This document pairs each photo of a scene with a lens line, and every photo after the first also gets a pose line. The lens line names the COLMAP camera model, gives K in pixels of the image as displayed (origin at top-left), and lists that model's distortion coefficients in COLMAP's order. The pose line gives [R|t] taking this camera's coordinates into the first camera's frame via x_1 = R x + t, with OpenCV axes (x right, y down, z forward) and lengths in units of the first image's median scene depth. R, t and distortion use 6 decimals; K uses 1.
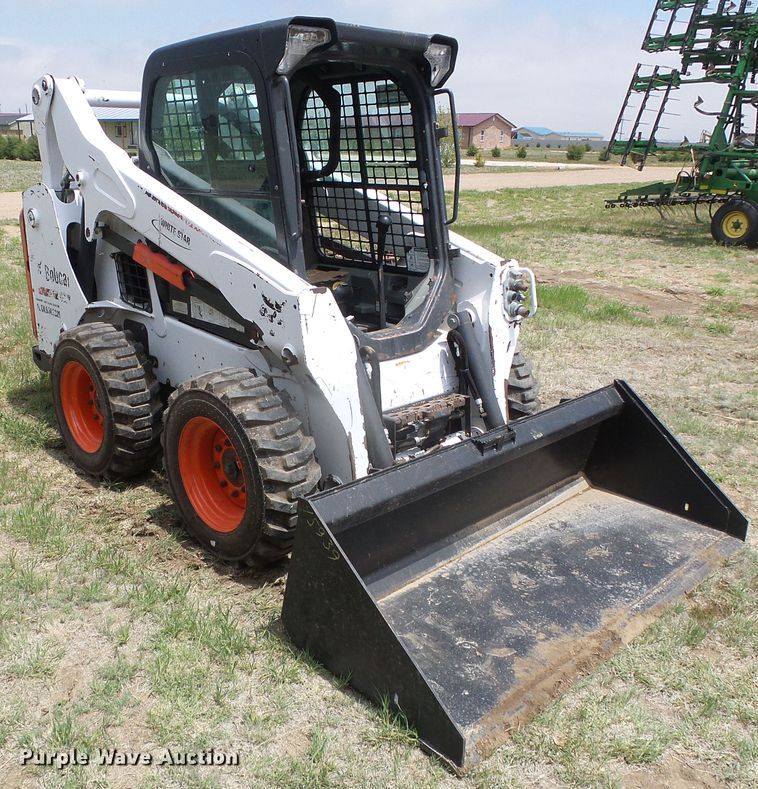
lens RADIAL K [[804.4, 0, 351.4], [0, 804.4, 398.4], [0, 0, 1]] dist [-0.015579, -0.008851]
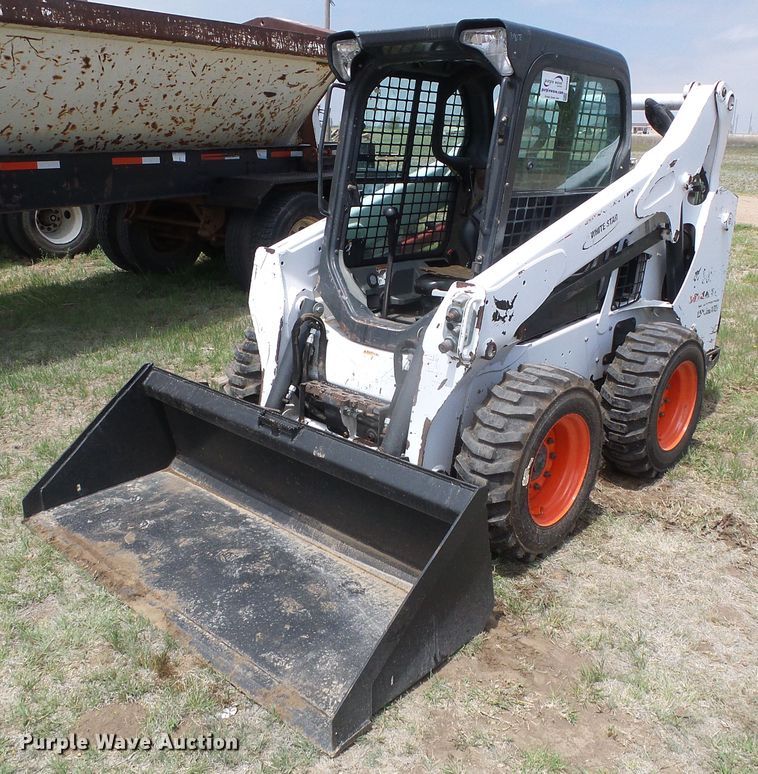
lens RADIAL K [[814.8, 0, 379.0], [0, 814.8, 387.0], [0, 0, 1]] dist [-0.003485, -0.024378]
pose [[0.050084, 0.287718, -0.956405, 1.144371], [-0.325907, 0.909896, 0.256660, -0.294193], [0.944074, 0.298845, 0.139340, 0.950540]]
